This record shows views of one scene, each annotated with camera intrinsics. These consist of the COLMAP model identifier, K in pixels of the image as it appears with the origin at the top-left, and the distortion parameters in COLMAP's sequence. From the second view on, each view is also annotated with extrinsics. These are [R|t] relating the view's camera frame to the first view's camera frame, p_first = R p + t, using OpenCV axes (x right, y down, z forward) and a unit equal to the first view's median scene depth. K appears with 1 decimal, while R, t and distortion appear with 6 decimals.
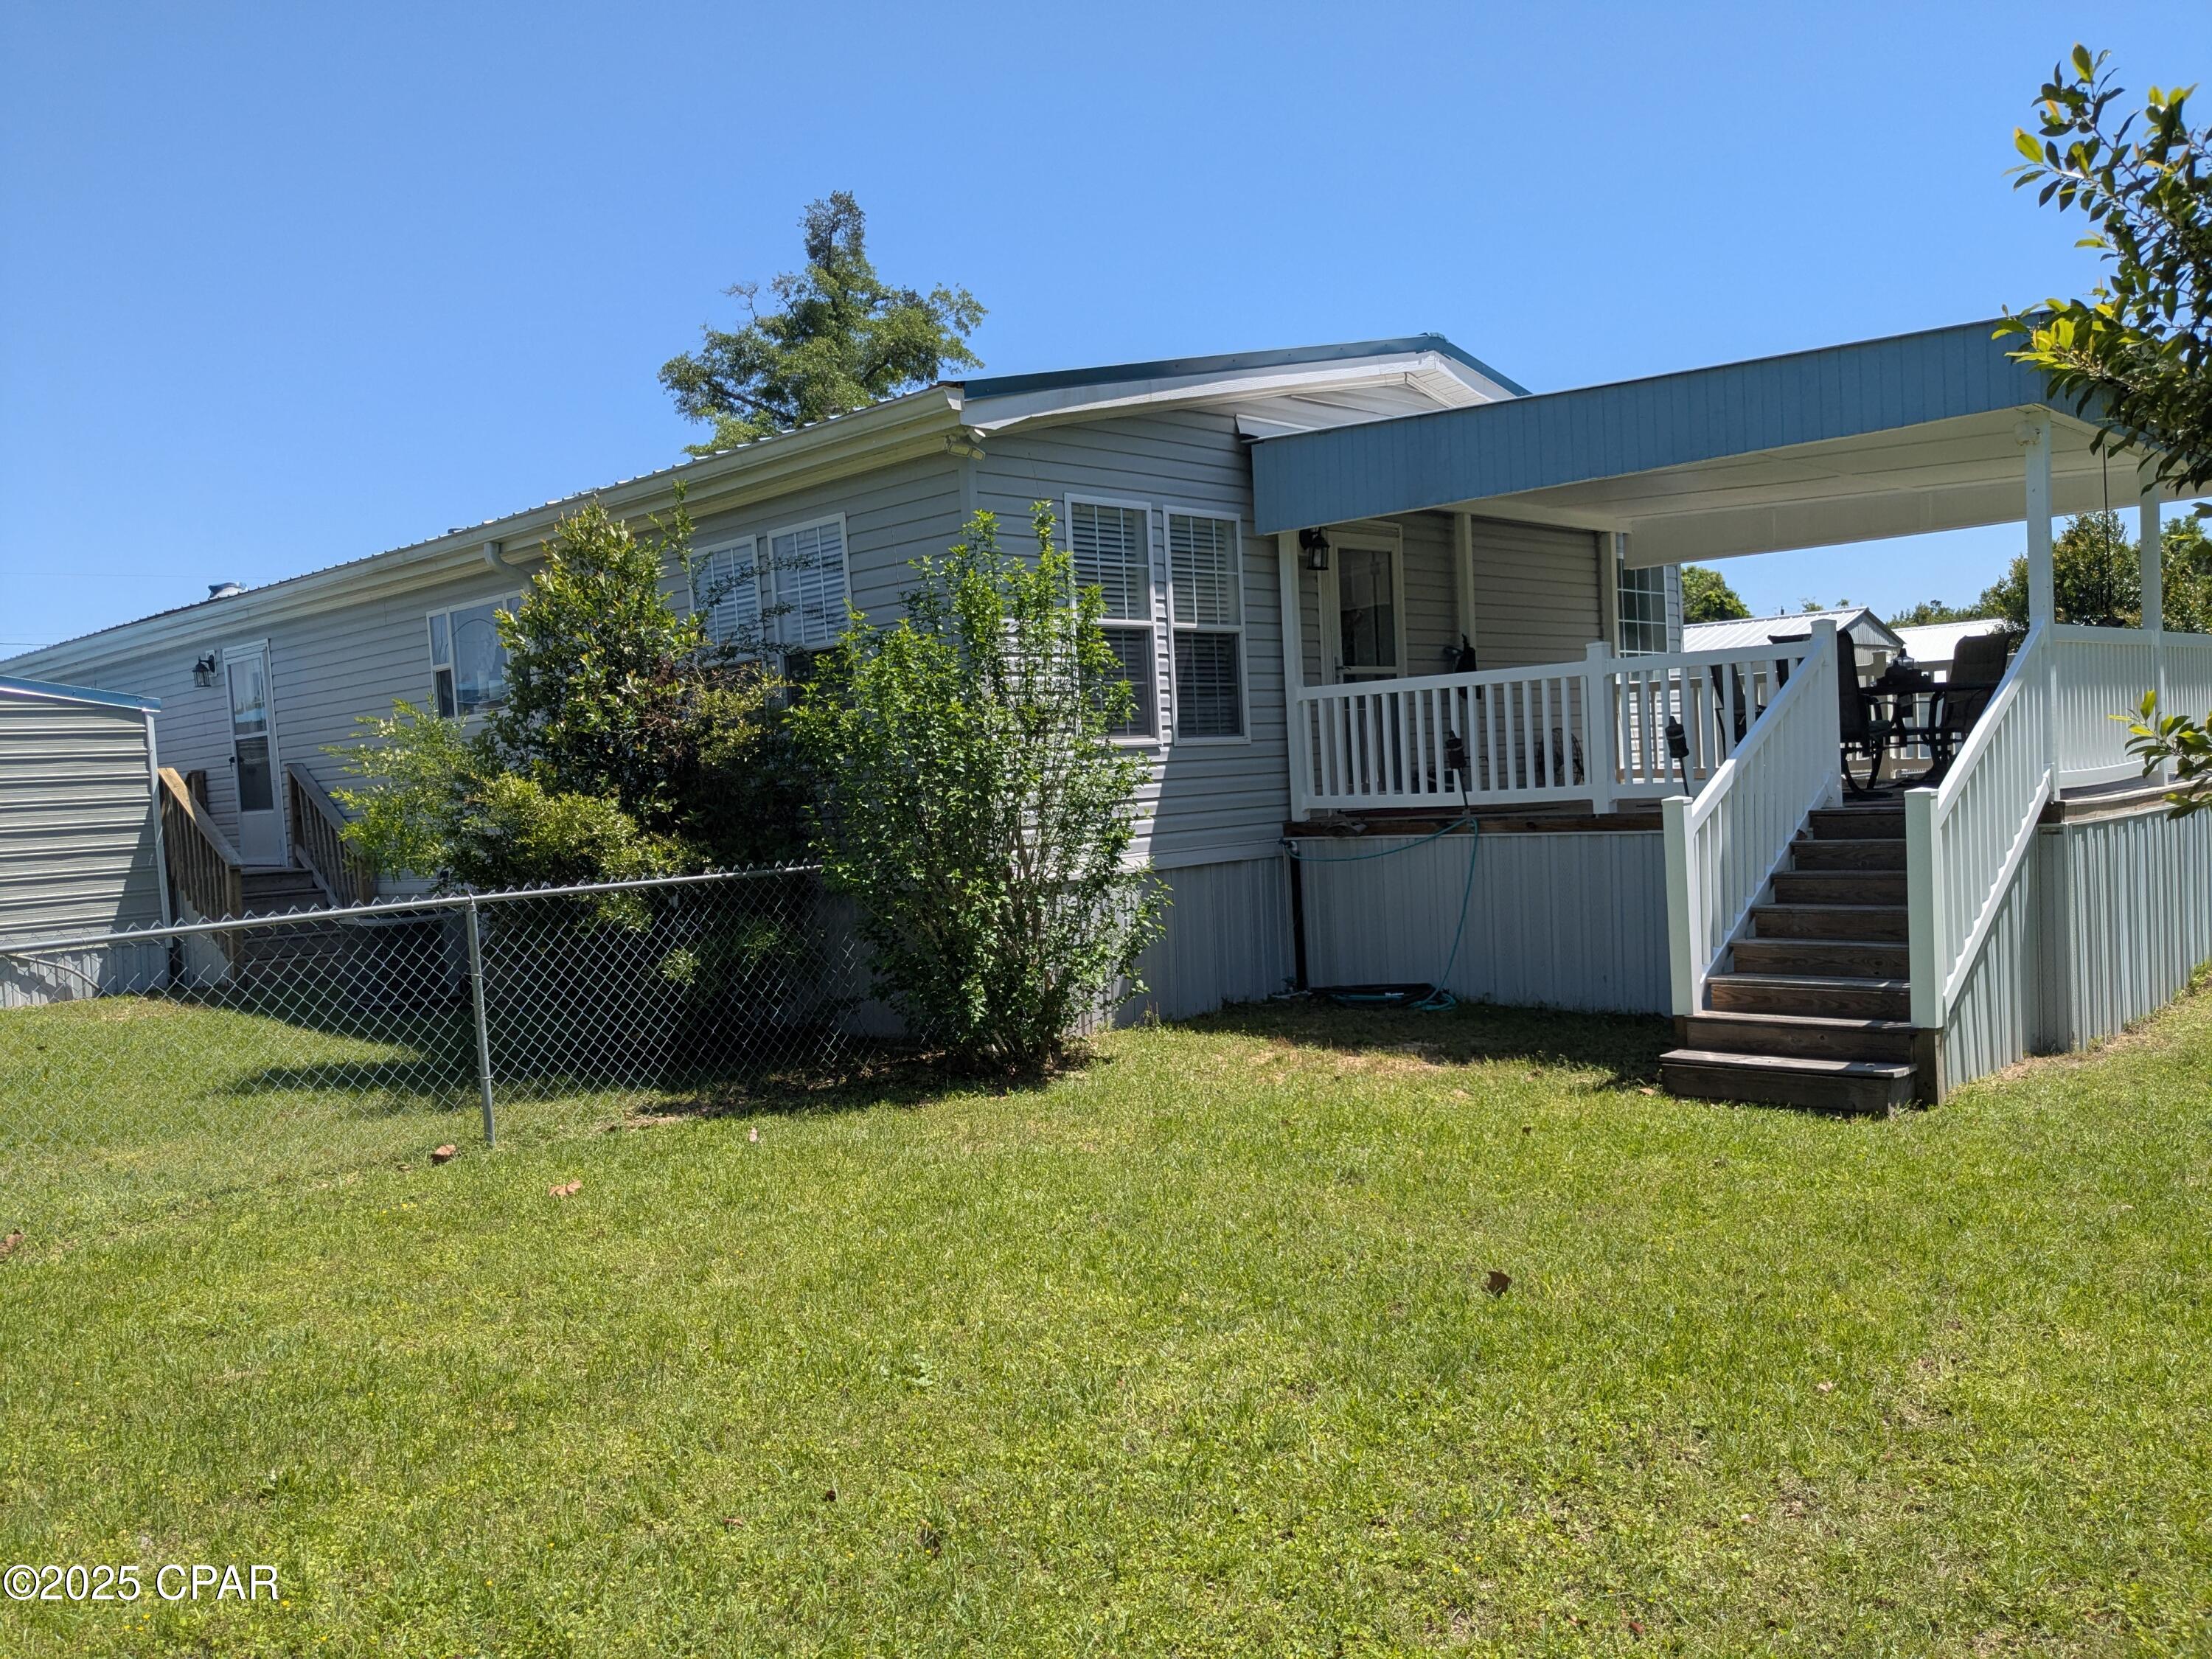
lens RADIAL K [[1748.7, 0, 1094.9], [0, 1748.7, 837.1], [0, 0, 1]] dist [0.056660, -0.081998]
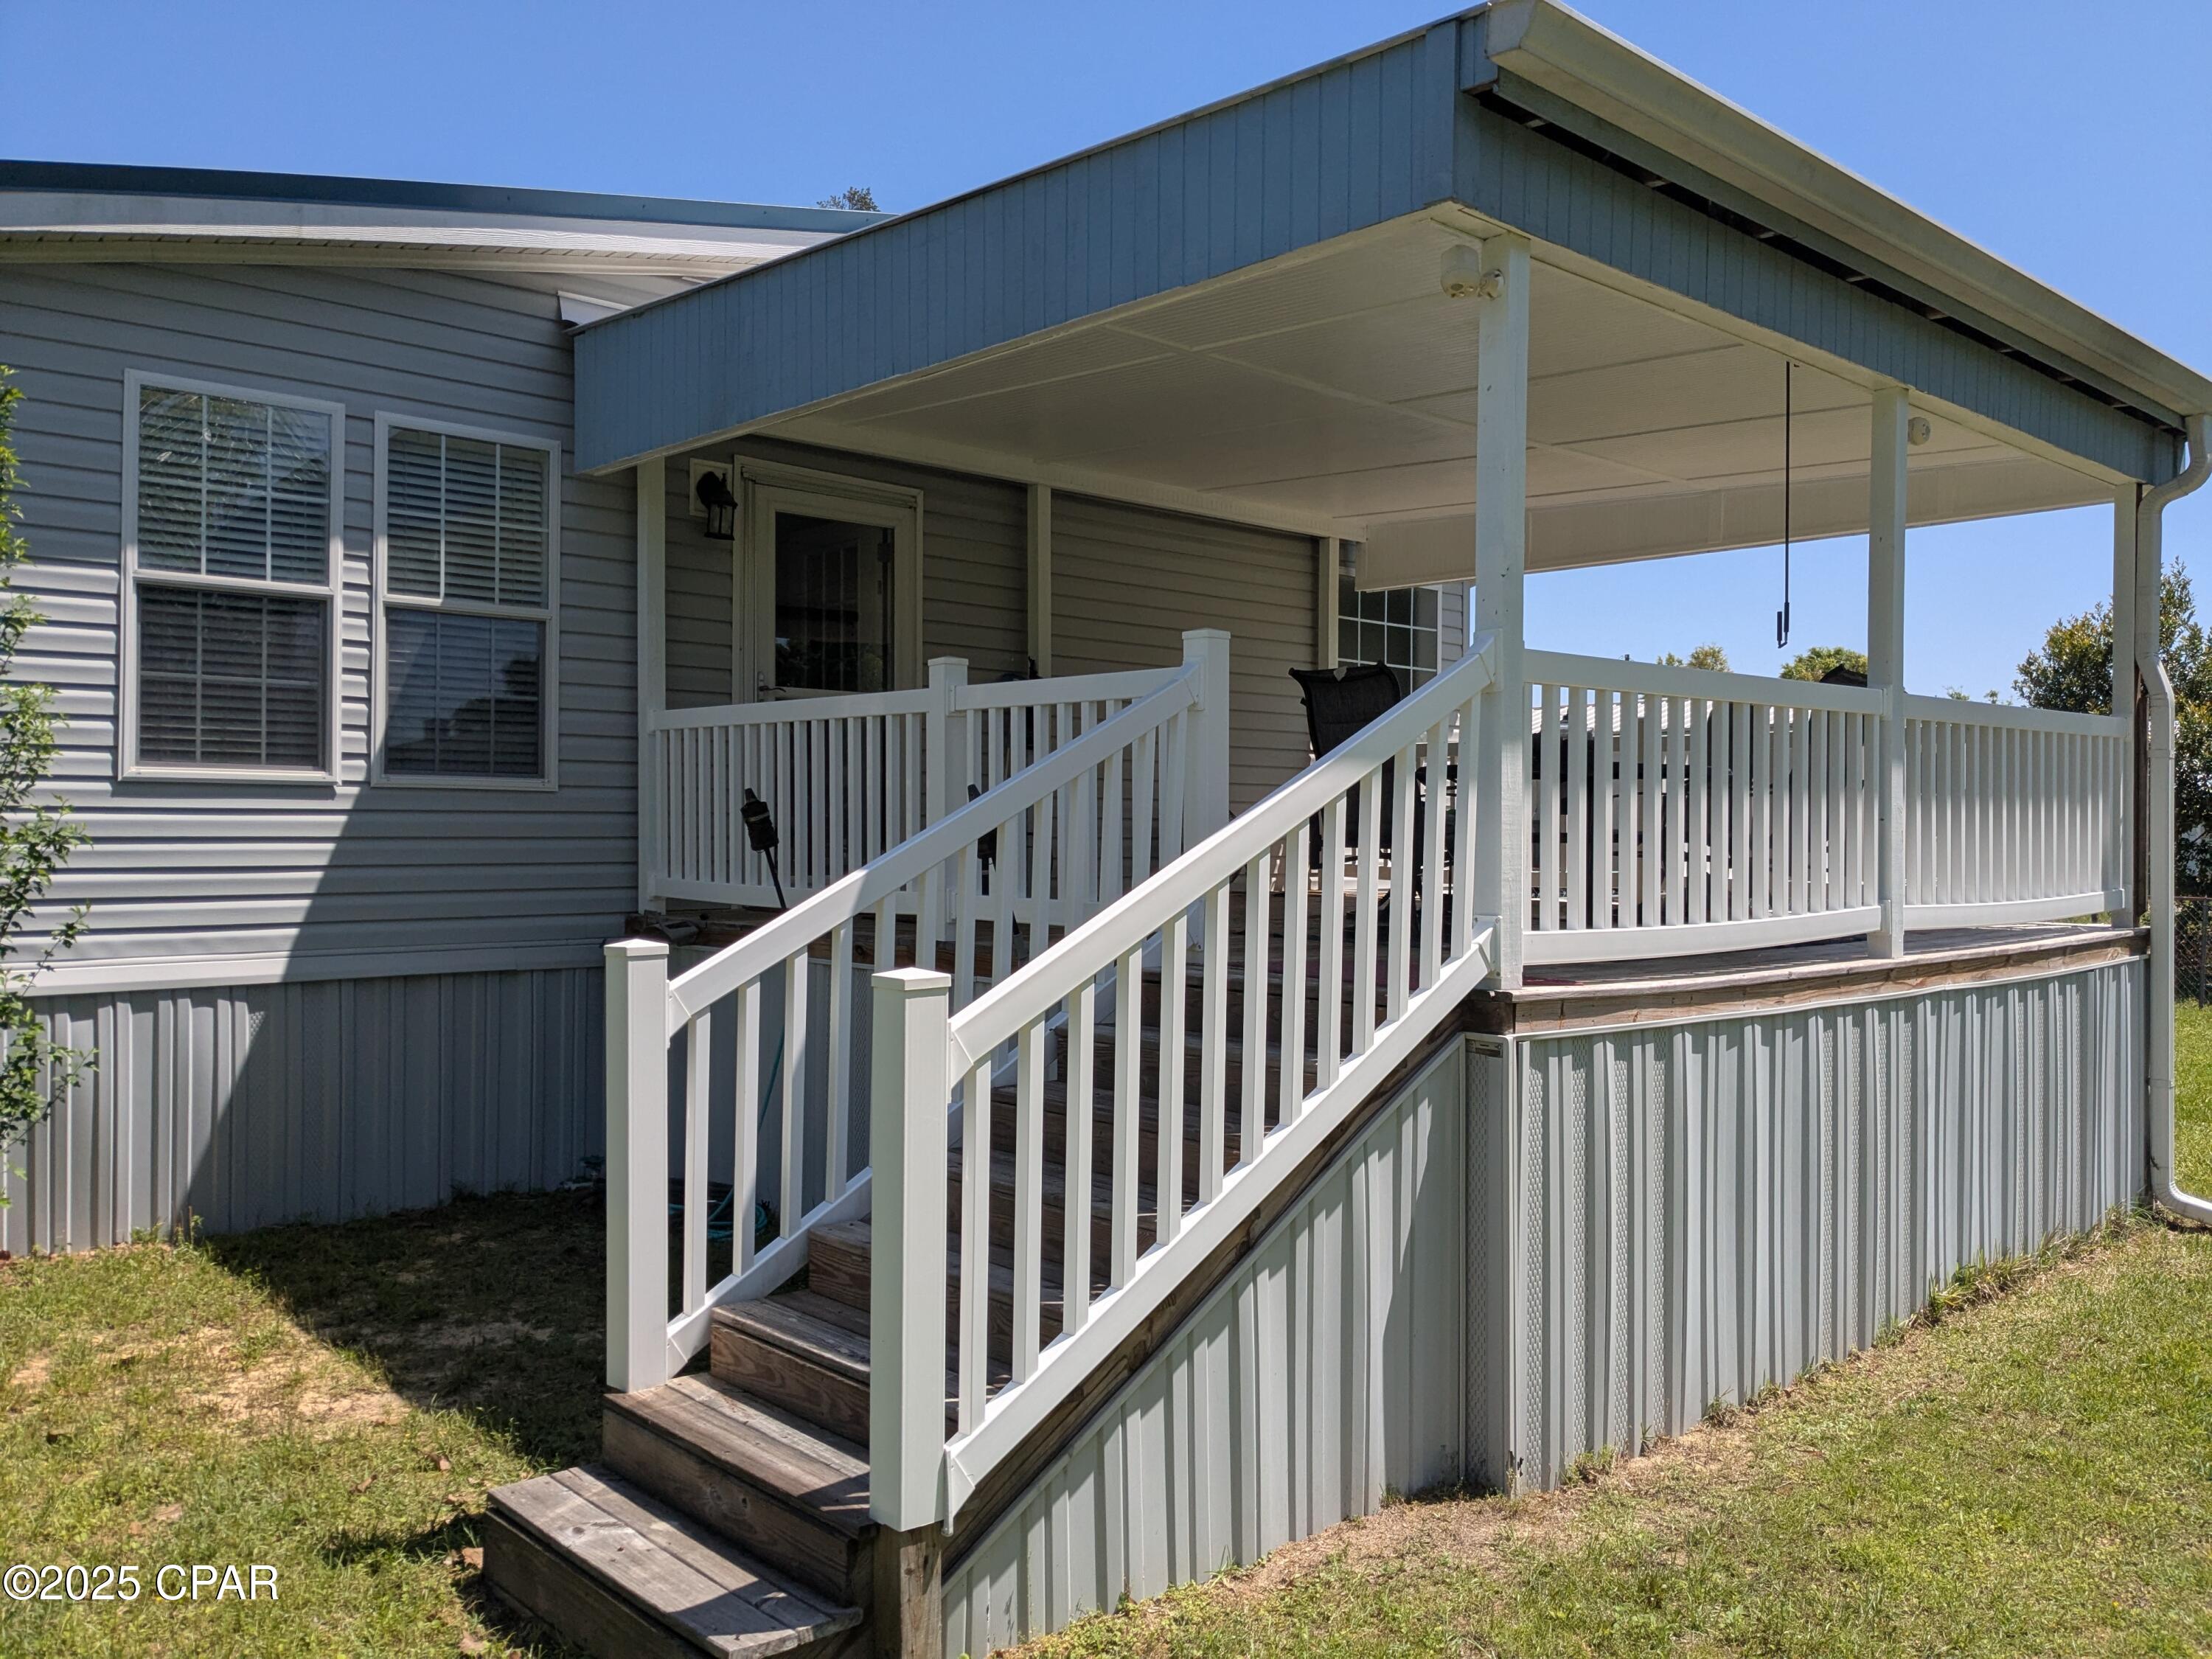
lens RADIAL K [[1733.7, 0, 1196.7], [0, 1733.7, 776.3], [0, 0, 1]] dist [0.071085, -0.152329]
pose [[0.996782, 0.061727, -0.051149, 0.349973], [-0.064879, 0.995938, -0.062438, -0.033072], [0.047087, 0.065555, 0.996737, 0.356376]]
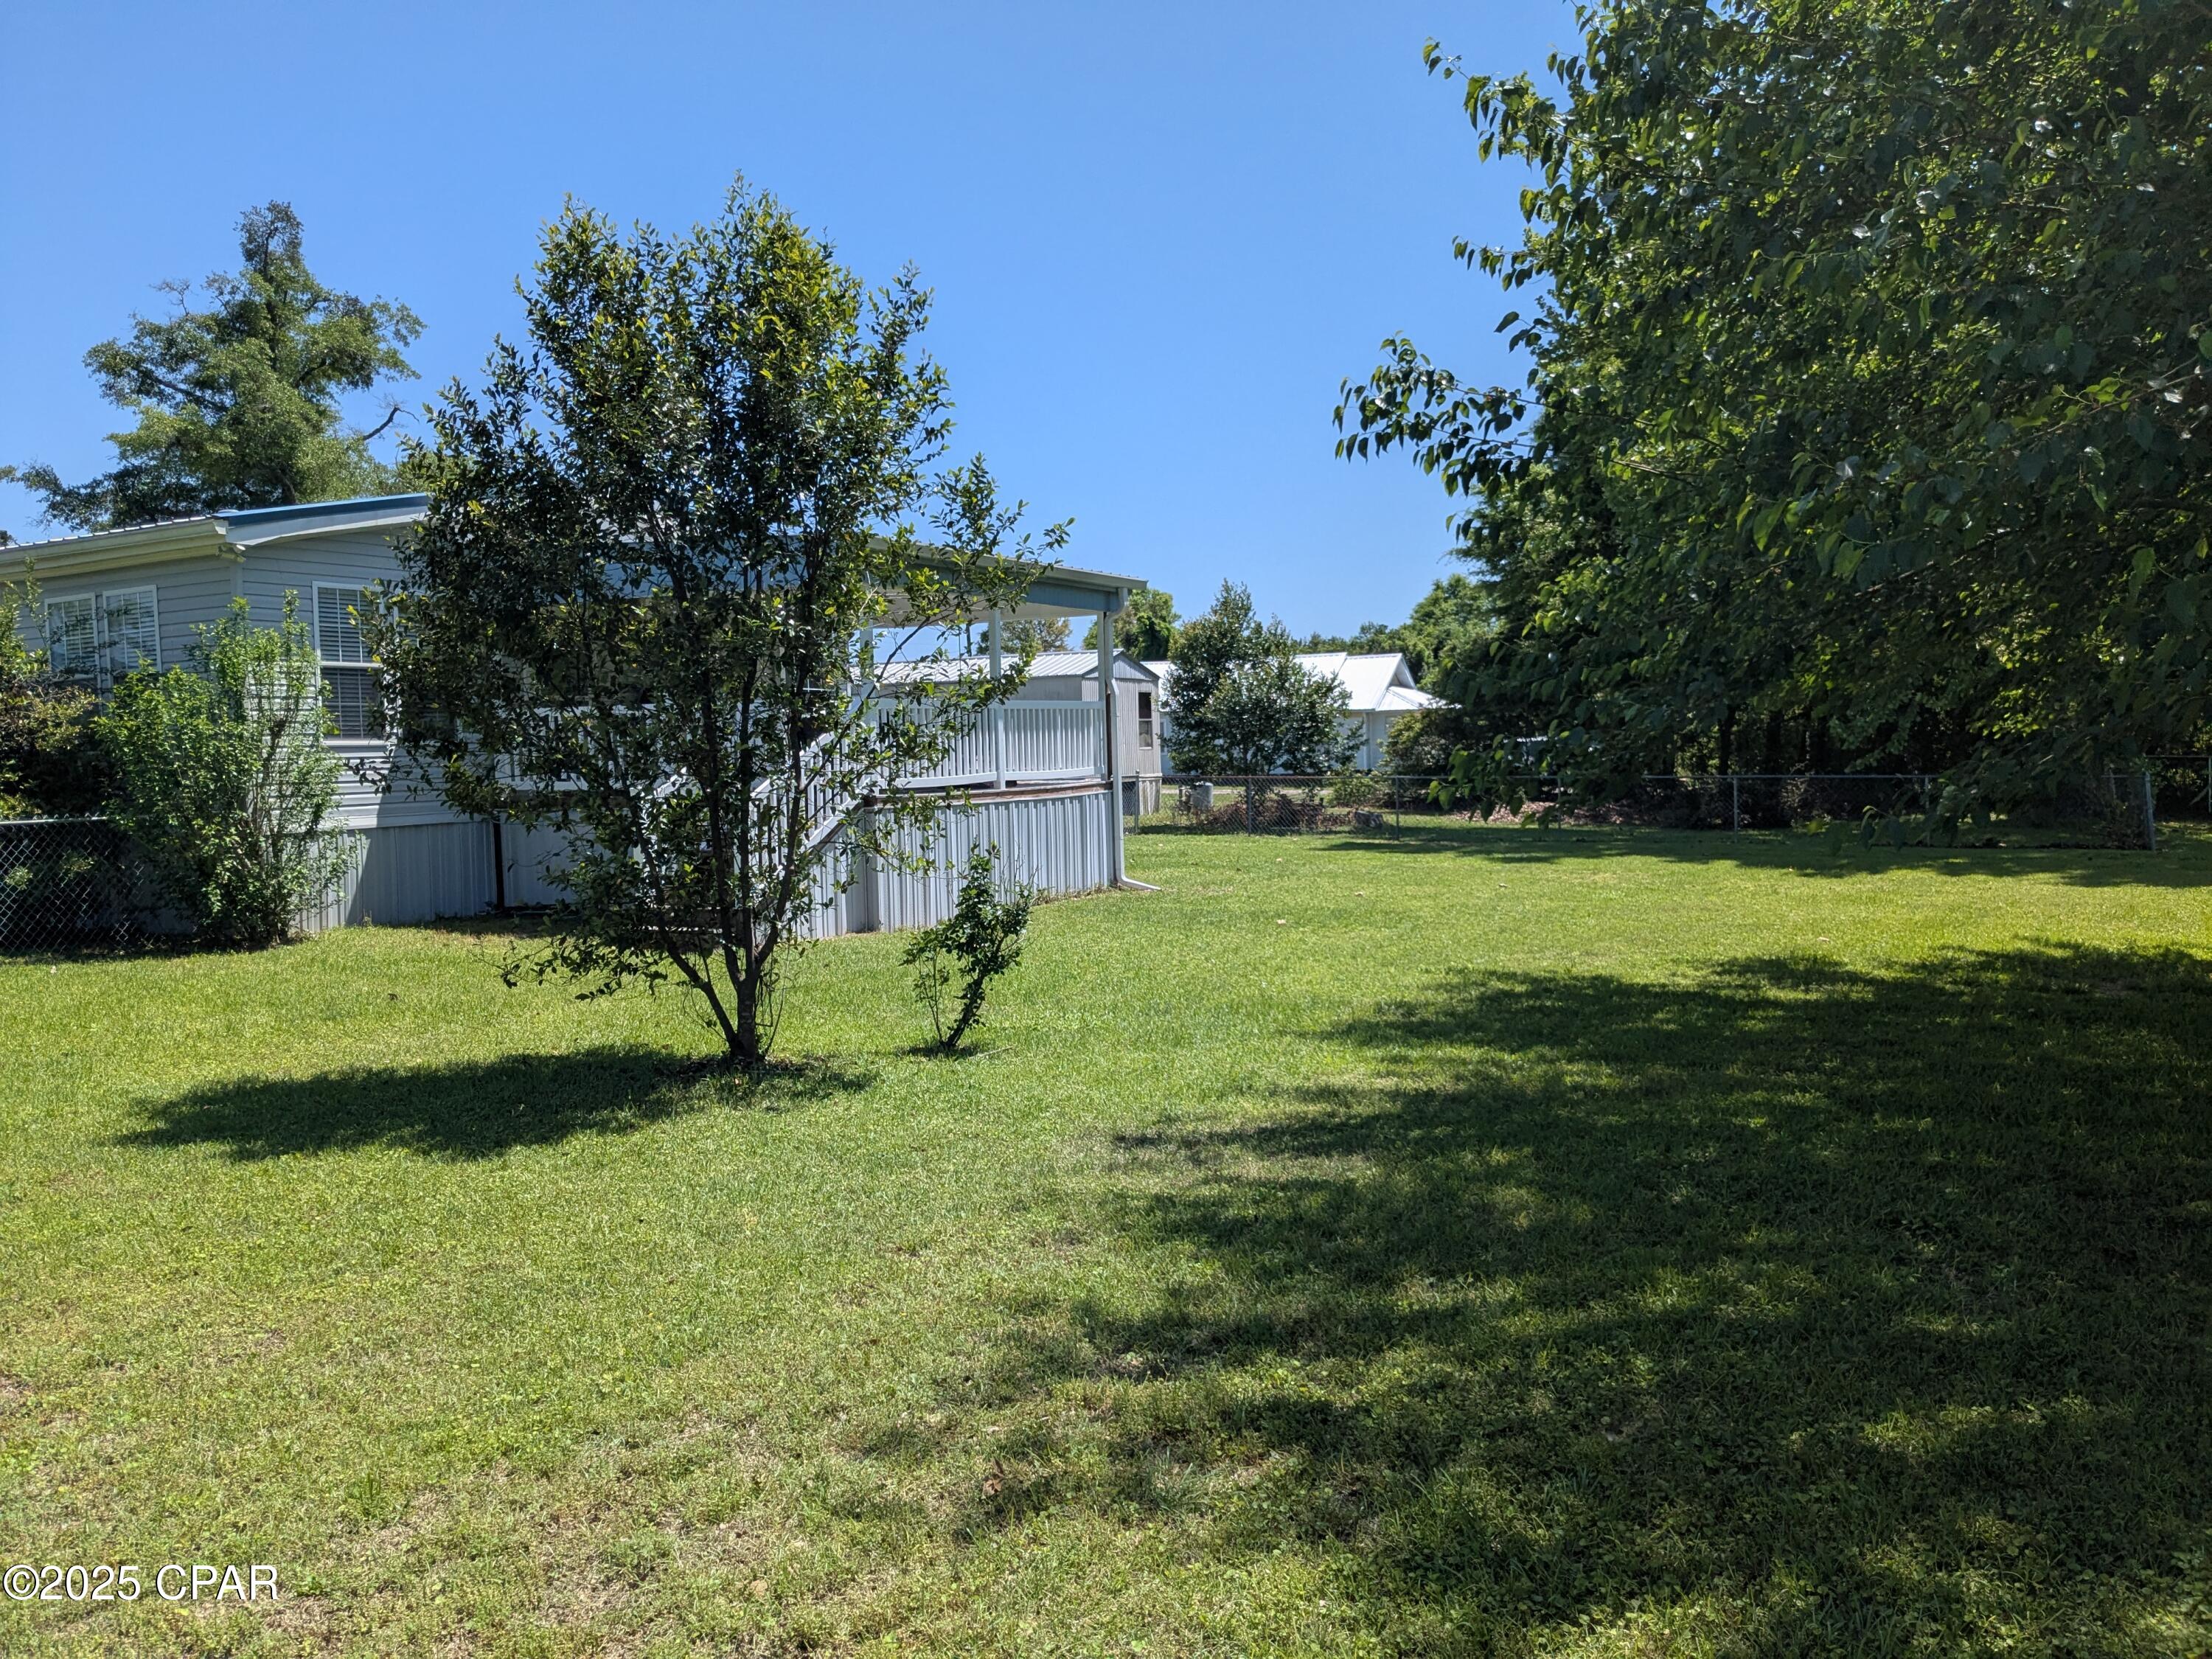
lens RADIAL K [[1748.7, 0, 1094.9], [0, 1748.7, 837.1], [0, 0, 1]] dist [0.056660, -0.081998]
pose [[0.964191, 0.018280, 0.264578, 0.208995], [-0.019818, 0.999799, 0.003145, 0.009356], [-0.264467, -0.008276, 0.964359, -0.595874]]
